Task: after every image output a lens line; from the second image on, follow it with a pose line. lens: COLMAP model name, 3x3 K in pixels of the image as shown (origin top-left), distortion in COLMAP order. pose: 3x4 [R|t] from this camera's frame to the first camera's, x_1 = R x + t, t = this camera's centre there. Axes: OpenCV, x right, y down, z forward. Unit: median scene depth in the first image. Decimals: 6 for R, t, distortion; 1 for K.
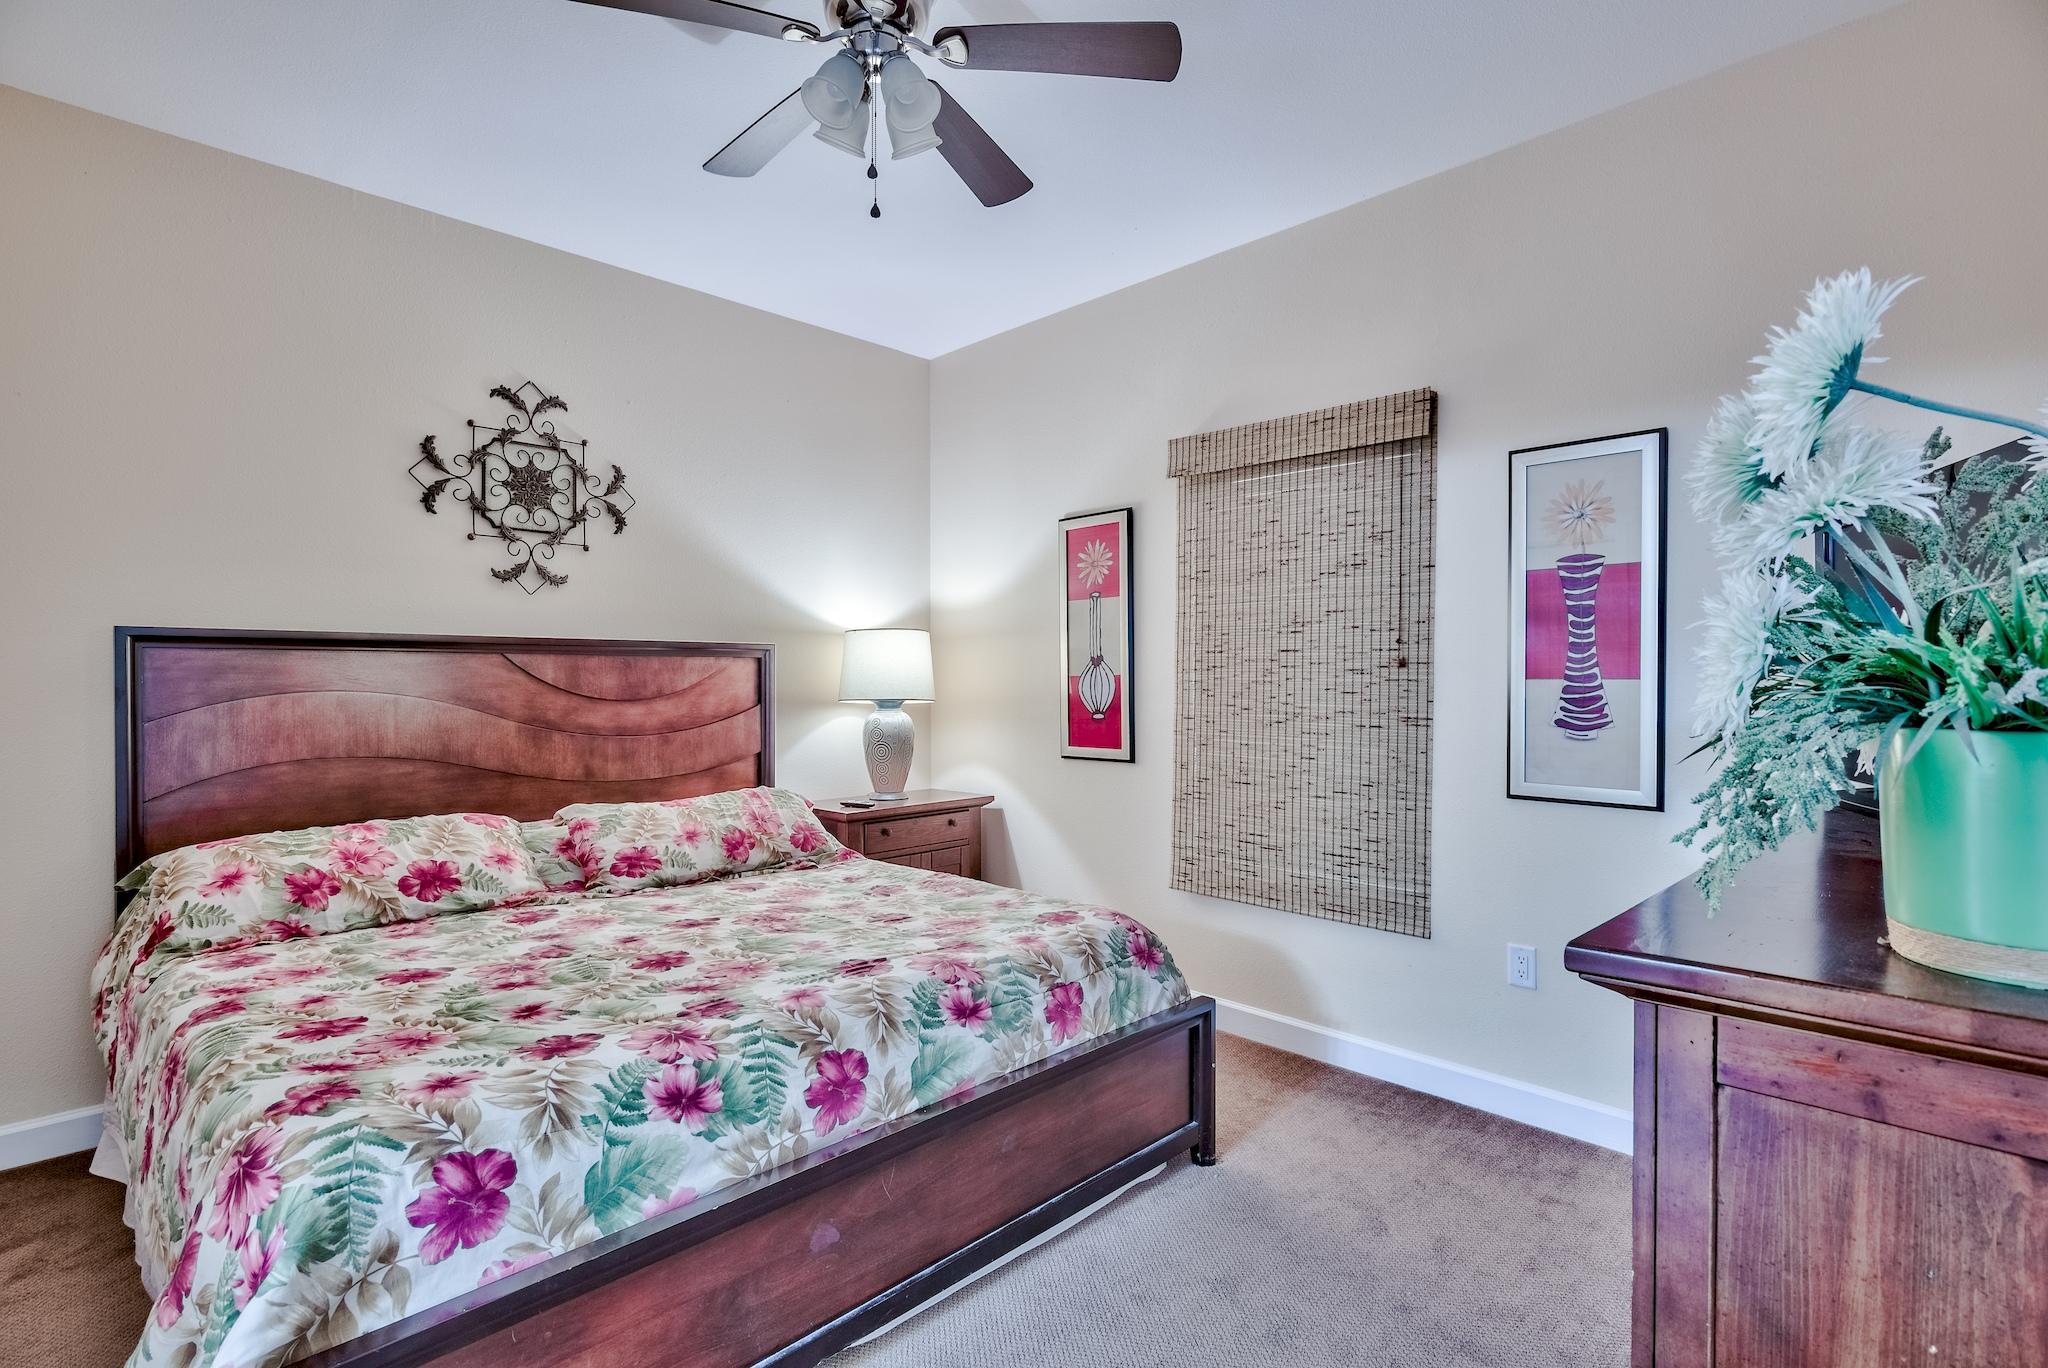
lens RADIAL K [[995.7, 0, 1018.2], [0, 995.7, 684.8], [0, 0, 1]] dist [-0.011163, 0.002267]
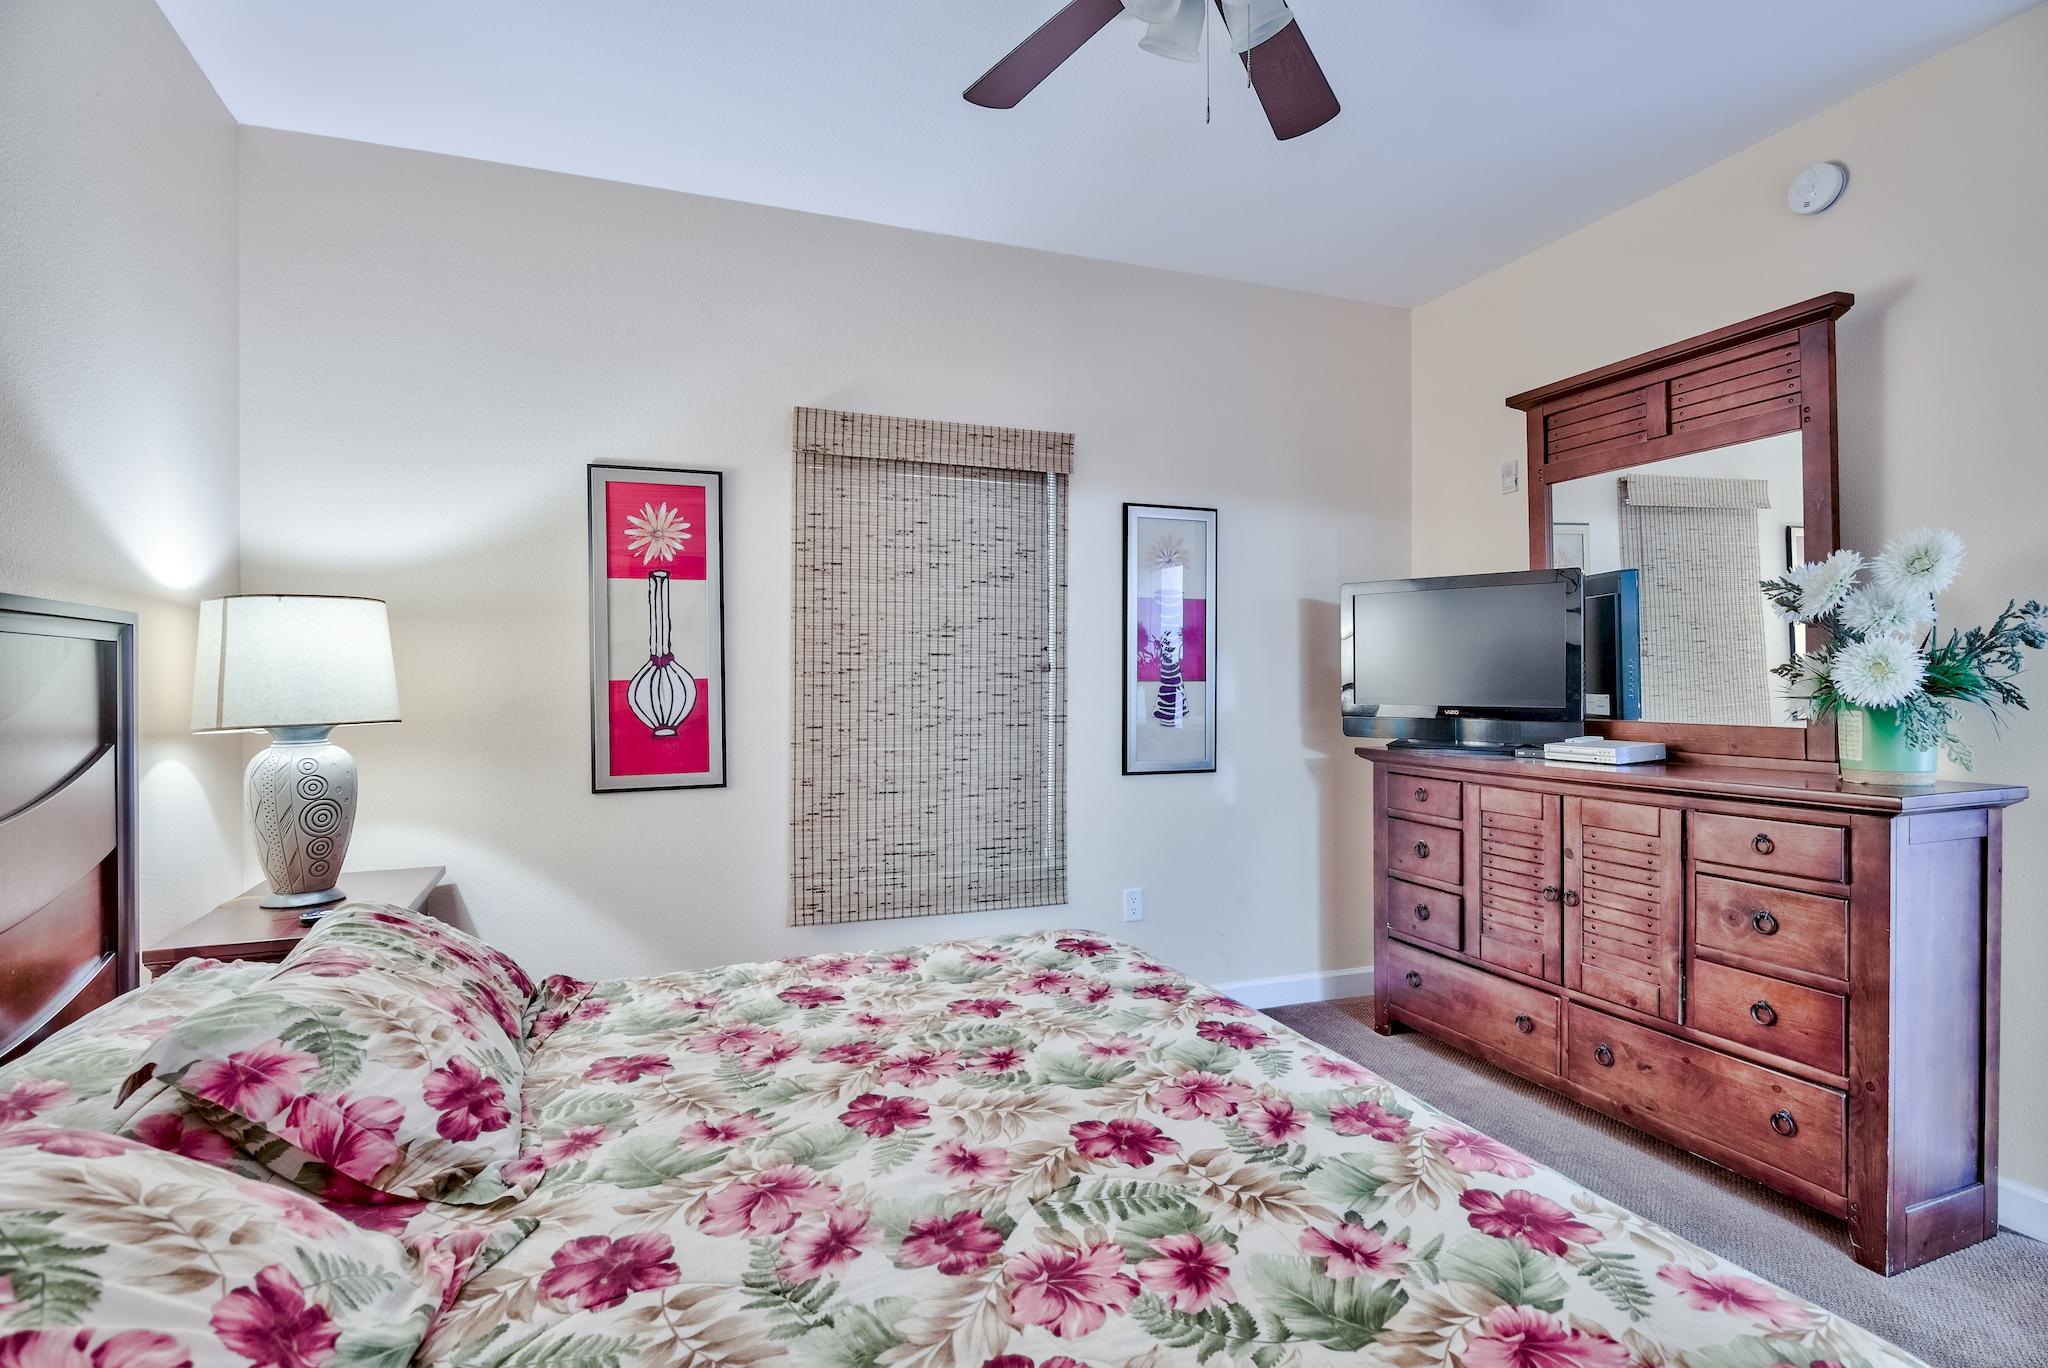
lens RADIAL K [[995.7, 0, 1020.6], [0, 995.7, 682.5], [0, 0, 1]] dist [-0.011163, 0.002267]
pose [[0.390434, -0.003333, 0.920625, -0.639335], [0.010053, 0.999949, -0.000643, -0.004445], [-0.920576, 0.009506, 0.390448, 0.547803]]
